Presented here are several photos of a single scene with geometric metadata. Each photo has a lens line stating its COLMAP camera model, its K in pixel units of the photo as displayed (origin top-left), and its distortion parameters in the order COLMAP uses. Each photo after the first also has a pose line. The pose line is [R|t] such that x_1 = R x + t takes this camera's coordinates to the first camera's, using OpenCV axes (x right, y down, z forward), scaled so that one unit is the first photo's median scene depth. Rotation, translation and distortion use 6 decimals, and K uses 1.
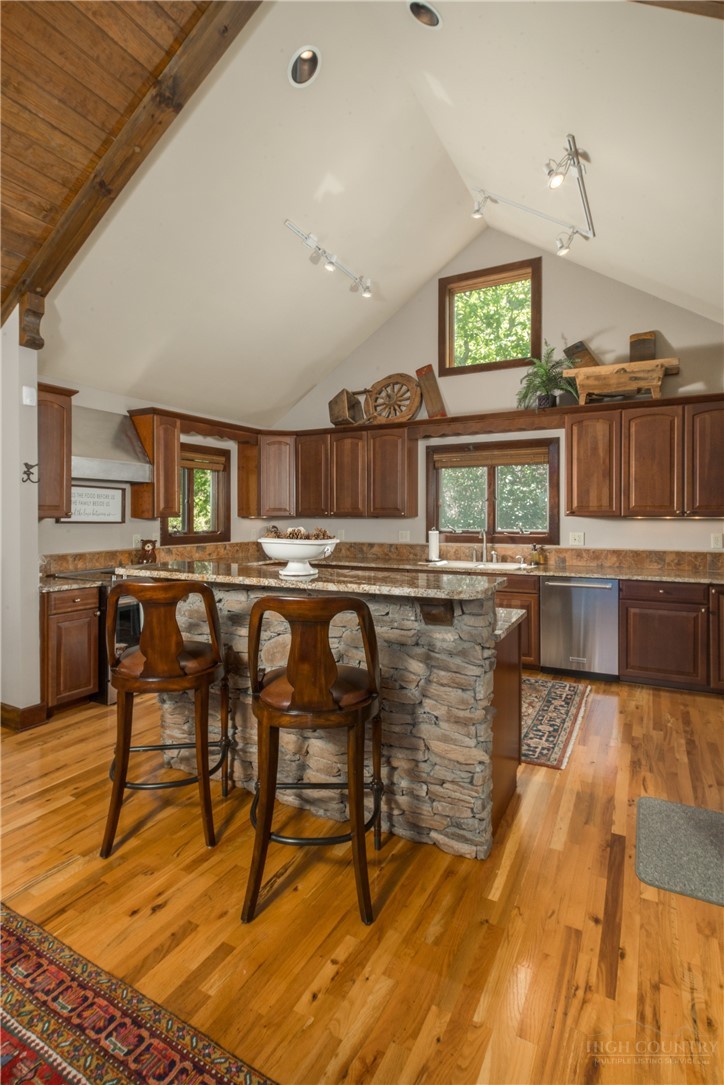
lens RADIAL K [[541.2, 0, 364.7], [0, 541.2, 518.5], [0, 0, 1]] dist [0.001604, -0.002945]
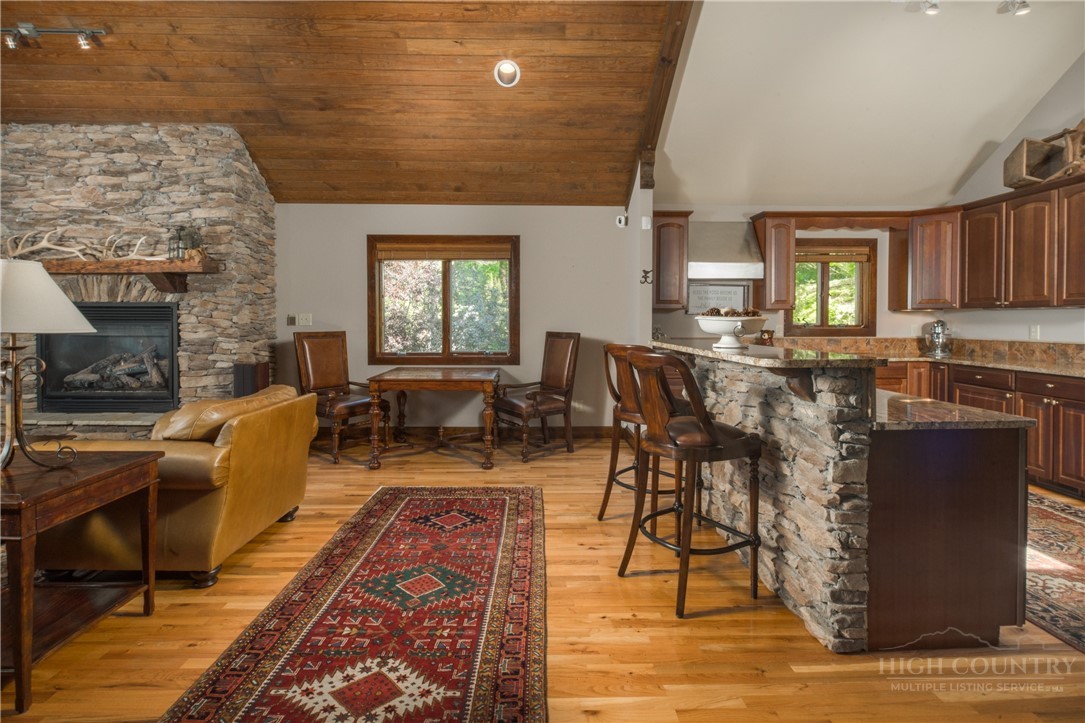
lens RADIAL K [[541.2, 0, 537.9], [0, 541.2, 328.5], [0, 0, 1]] dist [0.001604, -0.002945]
pose [[0.487574, 0.013760, -0.872973, 0.335589], [-0.006580, 0.999905, 0.012086, 0.024996], [0.873057, -0.000149, 0.487618, 0.038545]]
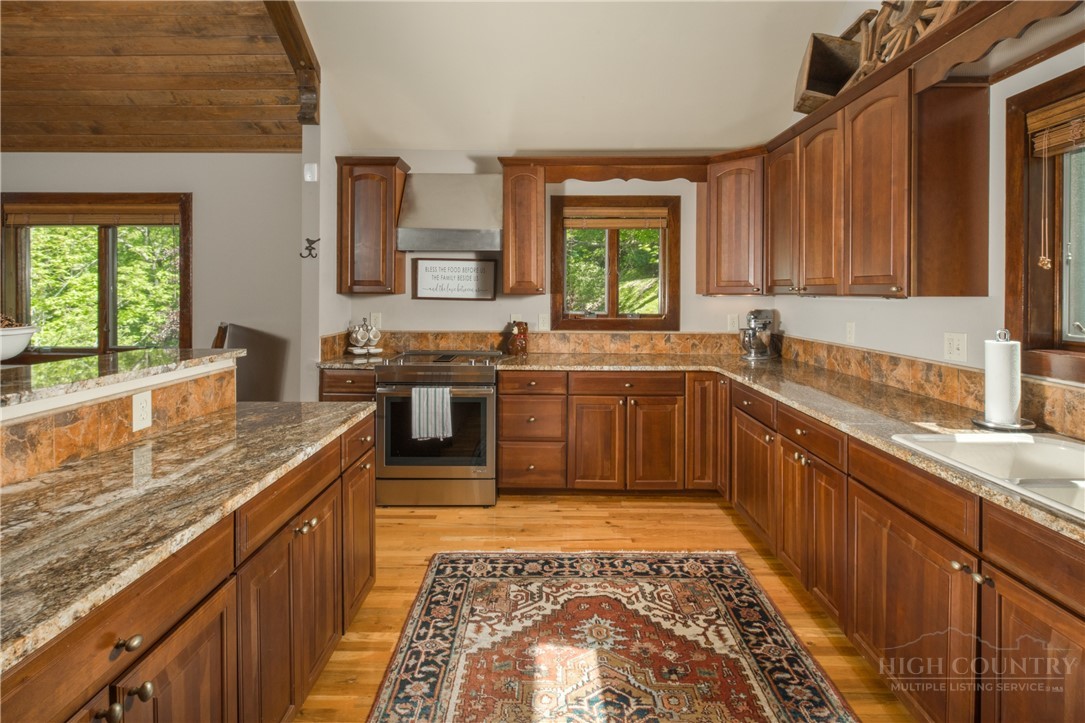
lens RADIAL K [[541.2, 0, 538.3], [0, 541.2, 298.6], [0, 0, 1]] dist [0.001604, -0.002945]
pose [[0.454856, 0.014576, -0.890446, 0.325944], [-0.010183, 0.999886, 0.011166, -0.004569], [0.890507, 0.003988, 0.454952, 0.632004]]
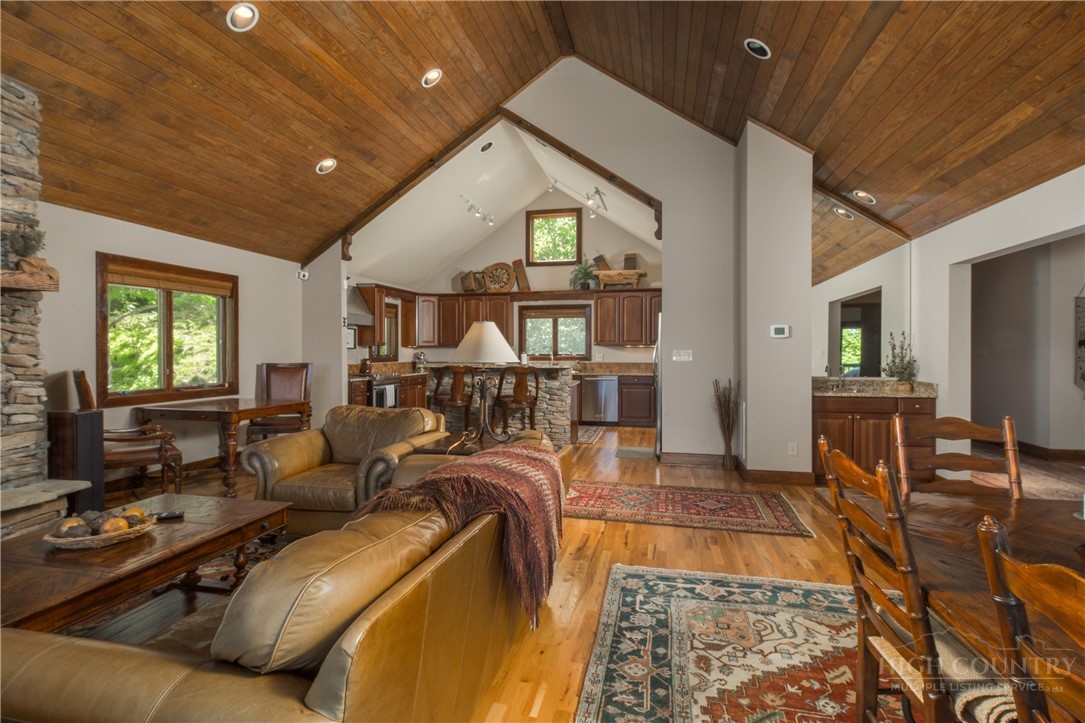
lens RADIAL K [[541.2, 0, 542.9], [0, 541.2, 351.9], [0, 0, 1]] dist [0.001604, -0.002945]
pose [[0.965413, -0.000323, 0.260727, -0.298152], [0.001173, 0.999995, -0.003102, 0.022895], [-0.260724, 0.003300, 0.965408, -0.788302]]
